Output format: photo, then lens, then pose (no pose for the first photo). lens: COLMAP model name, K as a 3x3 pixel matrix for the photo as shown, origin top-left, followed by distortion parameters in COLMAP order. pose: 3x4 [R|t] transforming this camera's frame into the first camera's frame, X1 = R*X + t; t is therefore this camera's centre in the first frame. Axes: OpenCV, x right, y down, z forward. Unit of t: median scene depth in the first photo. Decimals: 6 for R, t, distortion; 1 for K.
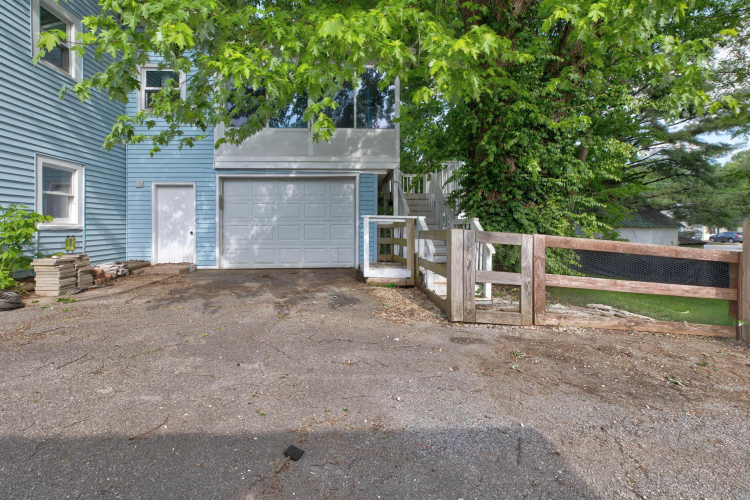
lens RADIAL K [[343.3, 0, 374.4], [0, 343.3, 223.0], [0, 0, 1]] dist [0.003383, 0.000262]
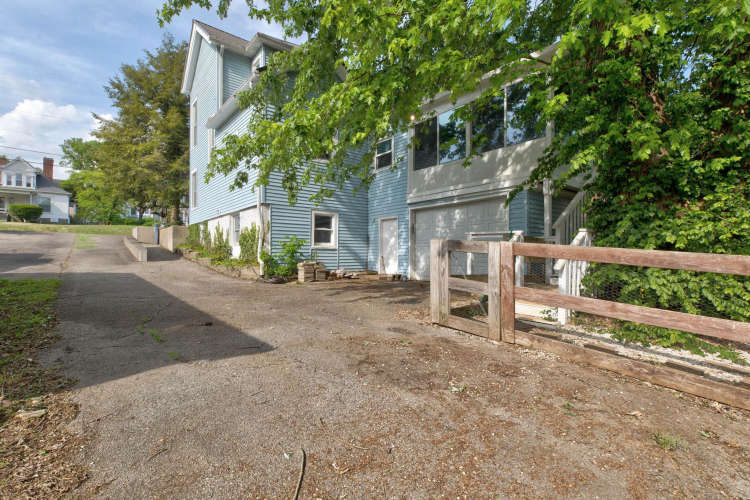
lens RADIAL K [[347.0, 0, 375.0], [0, 347.0, 250.0], [0, 0, 1]] dist [-0.000267, 0.000084]
pose [[0.595434, -0.012760, -0.803303, 0.657516], [0.005551, 0.999915, -0.011768, 0.042200], [0.803385, 0.002548, 0.595454, 0.117619]]
